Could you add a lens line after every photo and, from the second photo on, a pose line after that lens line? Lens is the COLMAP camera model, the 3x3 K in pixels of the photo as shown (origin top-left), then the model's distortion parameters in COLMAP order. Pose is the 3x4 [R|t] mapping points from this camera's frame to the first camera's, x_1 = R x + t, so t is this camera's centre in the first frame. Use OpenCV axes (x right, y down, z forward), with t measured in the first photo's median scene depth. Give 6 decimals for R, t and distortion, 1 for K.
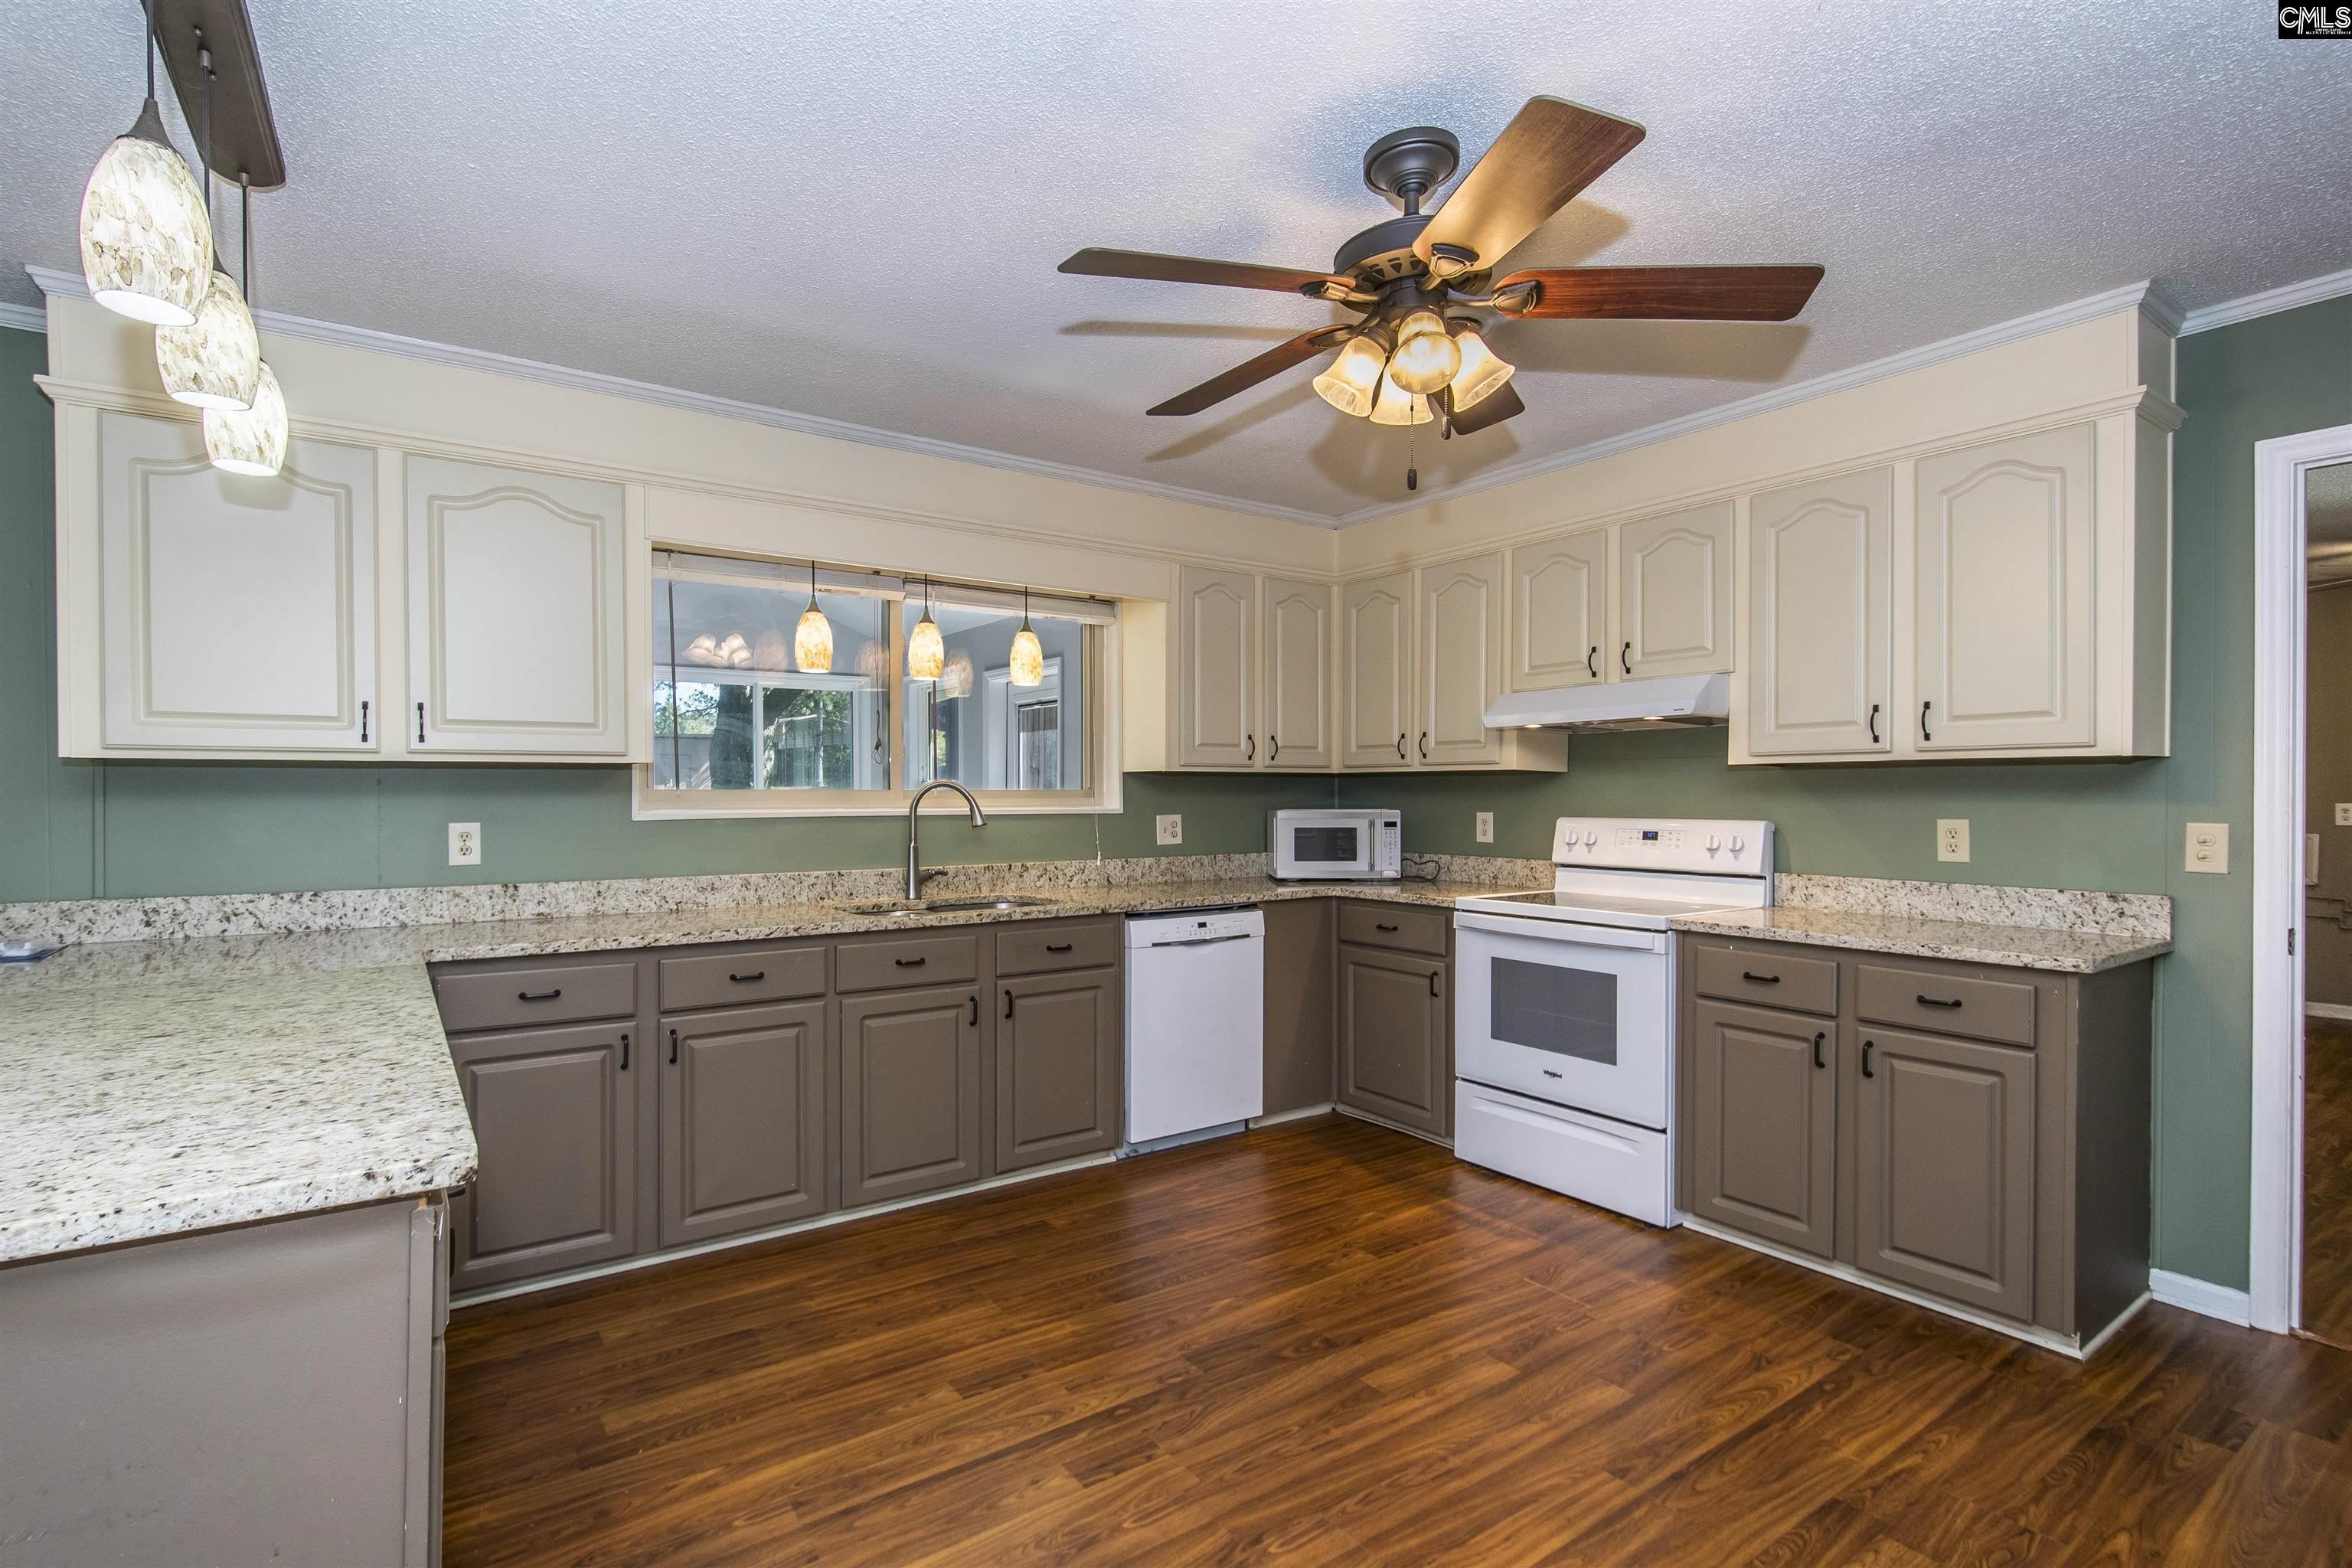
lens RADIAL K [[1097.9, 0, 1148.6], [0, 1097.9, 801.2], [0, 0, 1]] dist [0.006689, -0.005902]
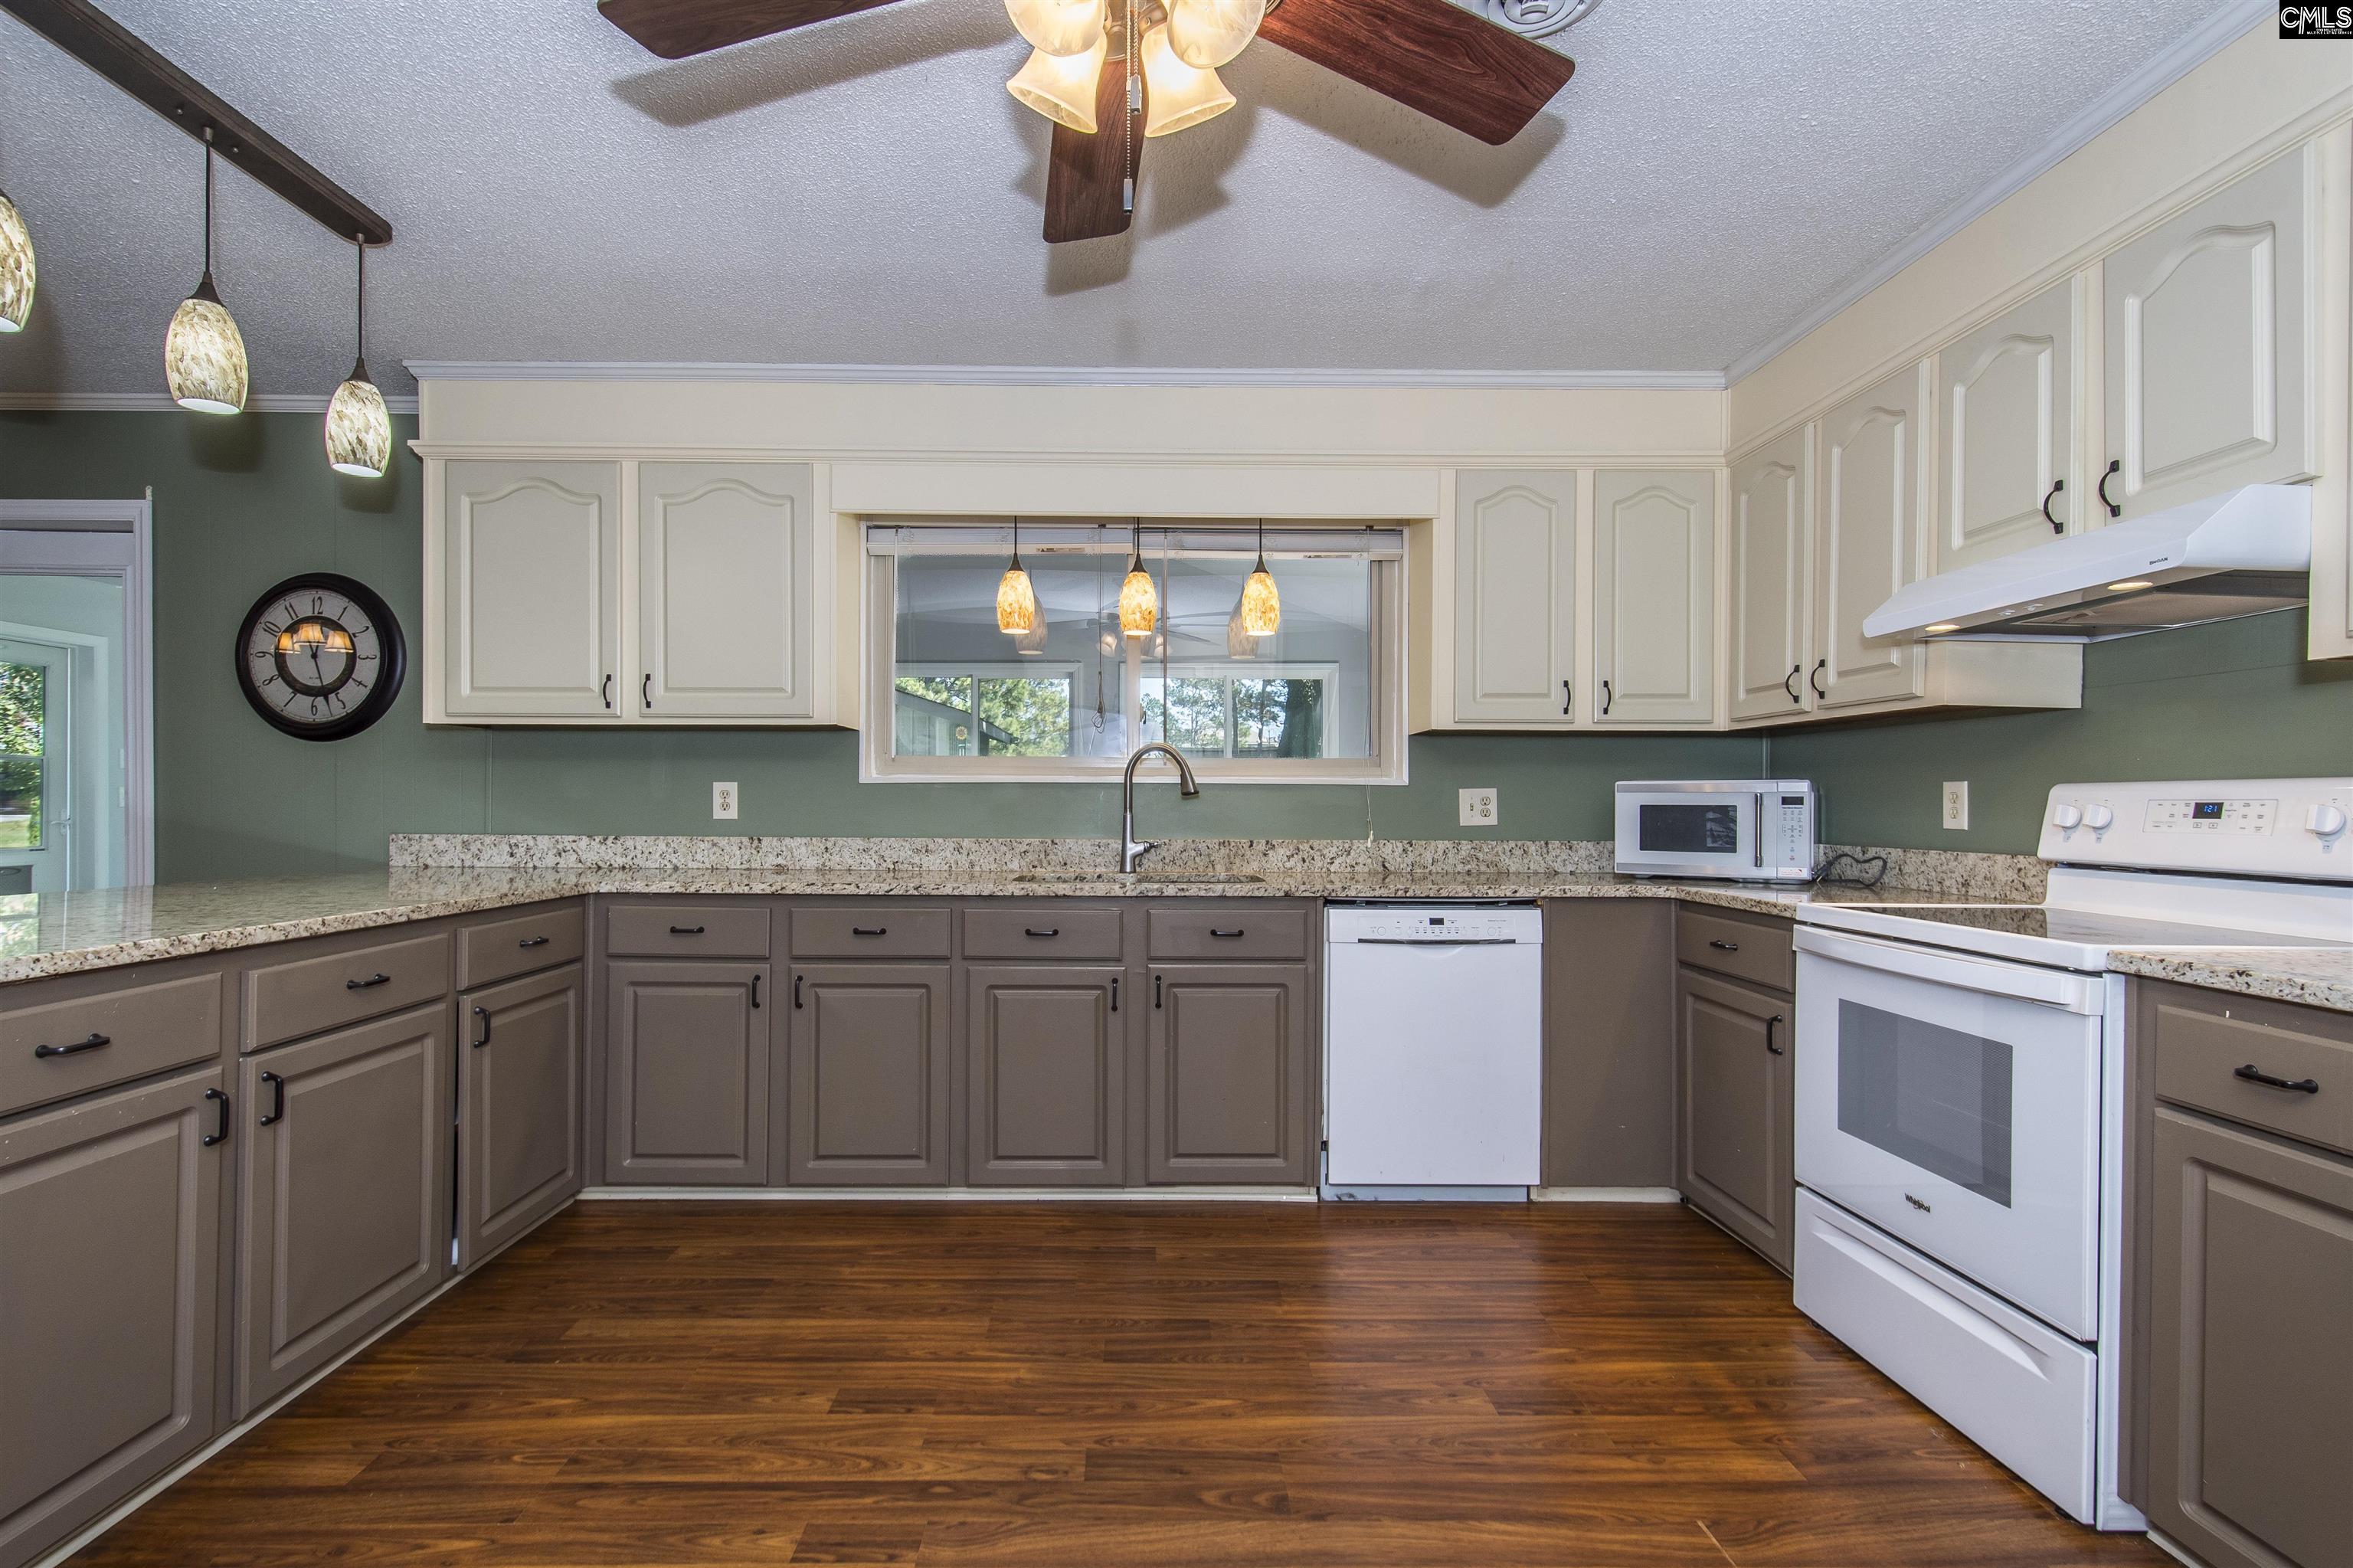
lens RADIAL K [[1098.4, 0, 1149.1], [0, 1098.4, 801.2], [0, 0, 1]] dist [0.006689, -0.005902]
pose [[0.830215, 0.004898, -0.557422, 0.364255], [-0.010500, 0.999921, -0.006852, 0.040719], [0.557345, 0.011541, 0.830201, 0.280522]]
